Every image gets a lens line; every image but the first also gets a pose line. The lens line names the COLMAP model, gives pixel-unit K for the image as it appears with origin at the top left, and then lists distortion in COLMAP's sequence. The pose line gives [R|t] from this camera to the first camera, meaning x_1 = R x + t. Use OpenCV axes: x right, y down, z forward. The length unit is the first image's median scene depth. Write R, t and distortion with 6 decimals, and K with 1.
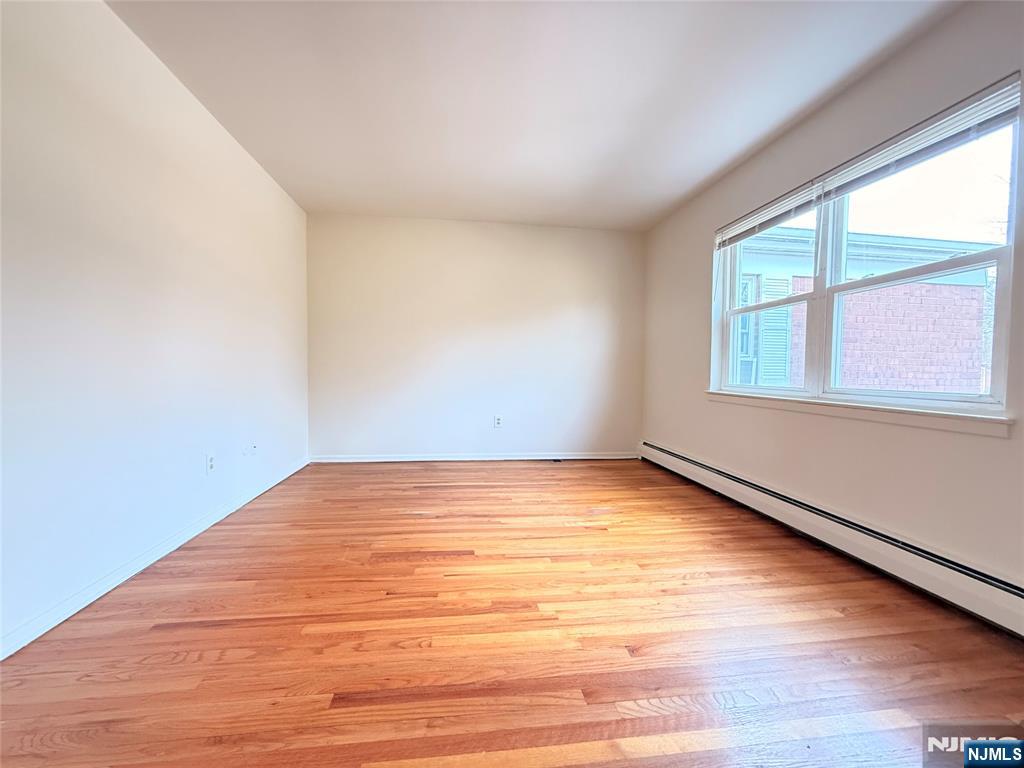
lens RADIAL K [[408.9, 0, 515.2], [0, 408.9, 387.6], [0, 0, 1]] dist [-0.001195, 0.000654]
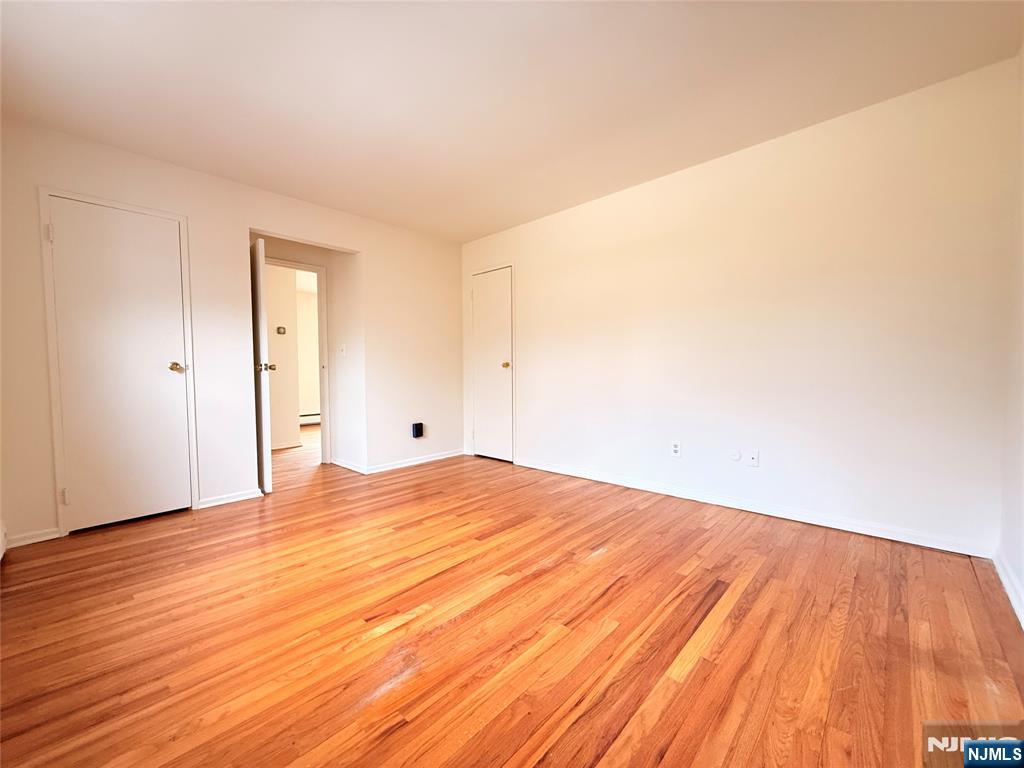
lens RADIAL K [[408.9, 0, 512.7], [0, 408.9, 383.4], [0, 0, 1]] dist [-0.001195, 0.000654]
pose [[-0.778733, 0.016764, -0.627132, 0.488115], [-0.022592, 0.998245, 0.054738, -0.083961], [0.626949, 0.056794, -0.776987, 1.789807]]
